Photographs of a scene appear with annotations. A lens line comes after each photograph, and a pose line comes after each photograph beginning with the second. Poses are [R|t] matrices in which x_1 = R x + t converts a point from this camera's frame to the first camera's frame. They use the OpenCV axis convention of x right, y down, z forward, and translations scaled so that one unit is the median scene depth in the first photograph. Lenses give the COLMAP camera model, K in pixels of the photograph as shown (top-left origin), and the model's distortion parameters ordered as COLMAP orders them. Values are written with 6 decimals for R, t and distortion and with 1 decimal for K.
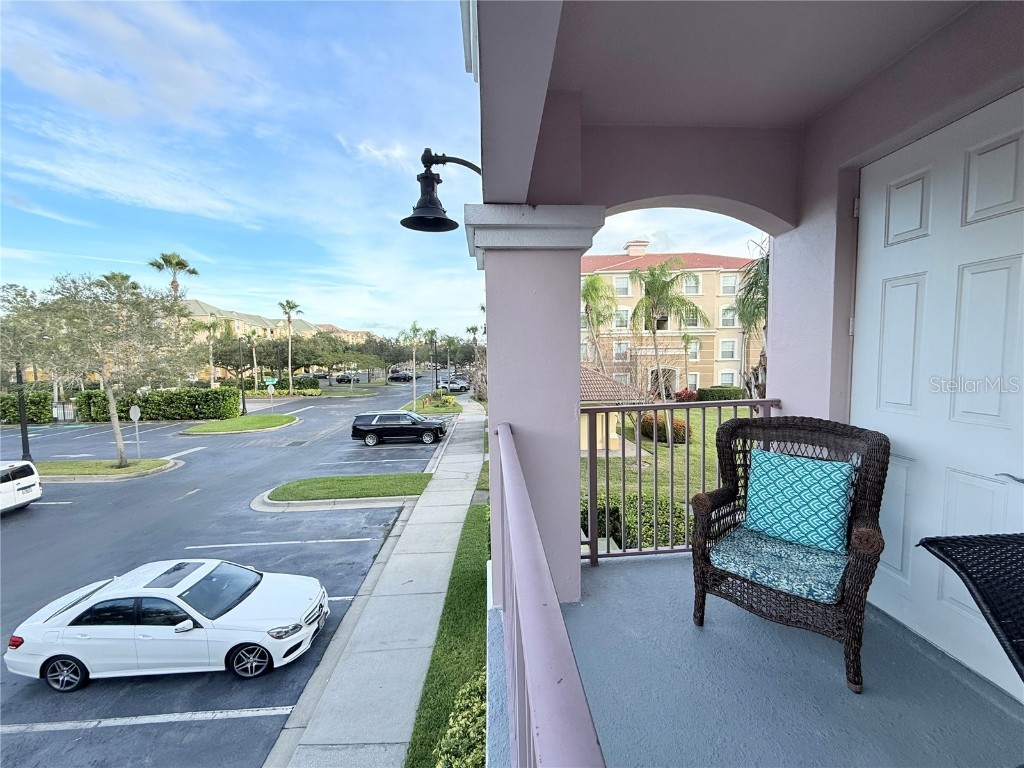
lens RADIAL K [[403.8, 0, 512.0], [0, 403.8, 384.0], [0, 0, 1]] dist [-0.001444, -0.000472]
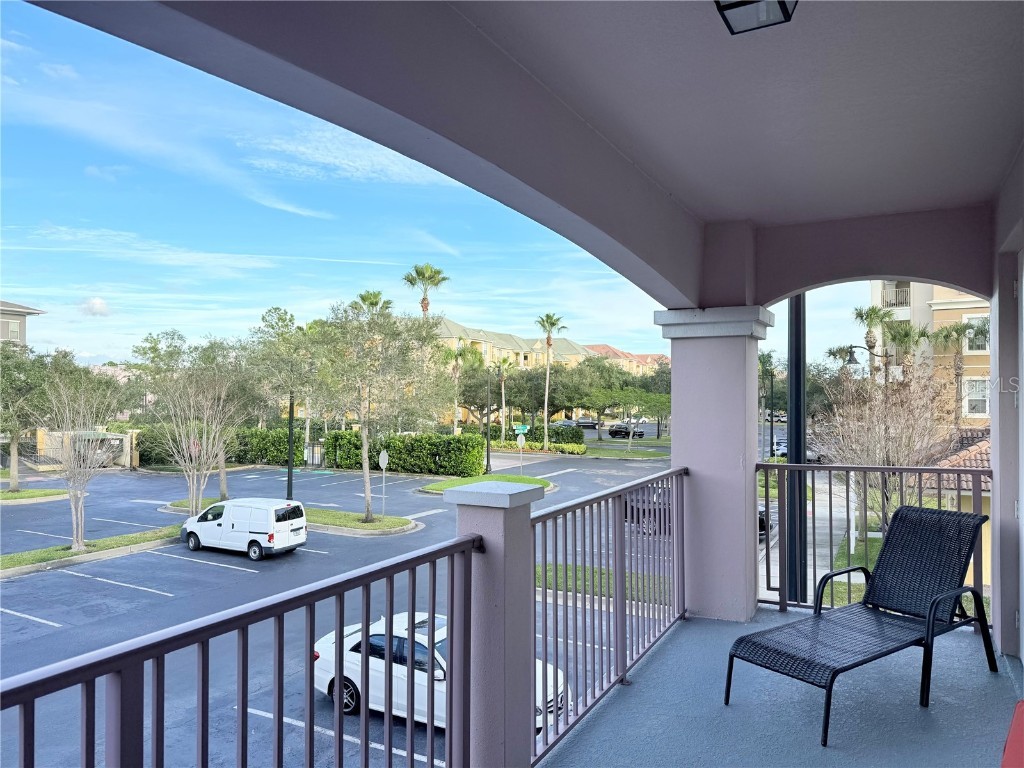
lens RADIAL K [[739.7, 0, 543.4], [0, 739.7, 383.2], [0, 0, 1]] dist [0.156023, -0.179579]
pose [[0.874378, 0.012706, -0.485080, 0.071597], [-0.053961, 0.996003, -0.071179, 0.003847], [0.482237, 0.088412, 0.871568, -0.132946]]
